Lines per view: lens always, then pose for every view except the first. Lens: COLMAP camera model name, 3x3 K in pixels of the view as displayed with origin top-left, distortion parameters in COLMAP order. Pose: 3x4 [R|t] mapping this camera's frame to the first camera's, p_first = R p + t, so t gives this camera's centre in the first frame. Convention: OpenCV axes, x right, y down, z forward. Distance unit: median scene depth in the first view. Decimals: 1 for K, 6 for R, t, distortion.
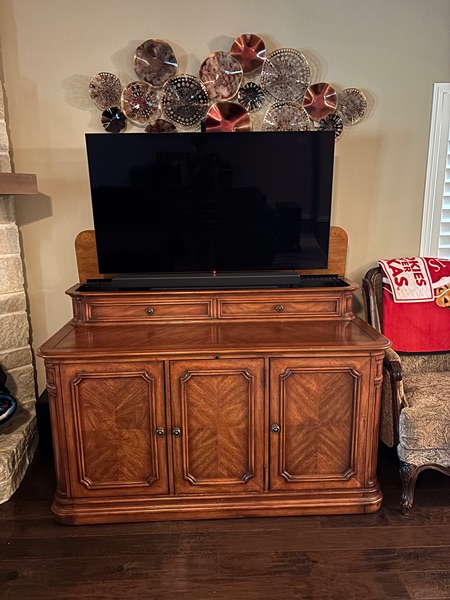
lens RADIAL K [[462.4, 0, 223.6], [0, 462.4, 296.0], [0, 0, 1]] dist [0.048503, -0.051471]
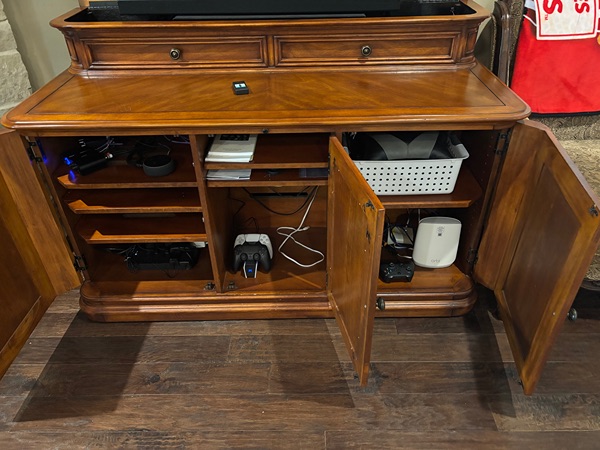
lens RADIAL K [[462.4, 0, 302.0], [0, 462.4, 228.9], [0, 0, 1]] dist [0.048503, -0.051471]
pose [[0.999295, 0.016970, -0.033483, 0.061287], [-0.002031, 0.915115, 0.403187, -0.009986], [0.037483, -0.402835, 0.914505, 0.302788]]
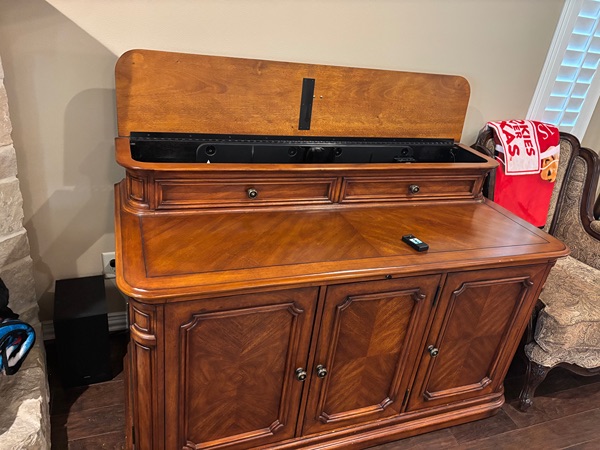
lens RADIAL K [[462.4, 0, 297.7], [0, 462.4, 224.6], [0, 0, 1]] dist [0.048503, -0.051471]
pose [[0.939199, -0.021670, 0.342688, -0.370405], [-0.070164, 0.964837, 0.253310, -0.111641], [-0.336128, -0.261953, 0.904654, 0.394239]]
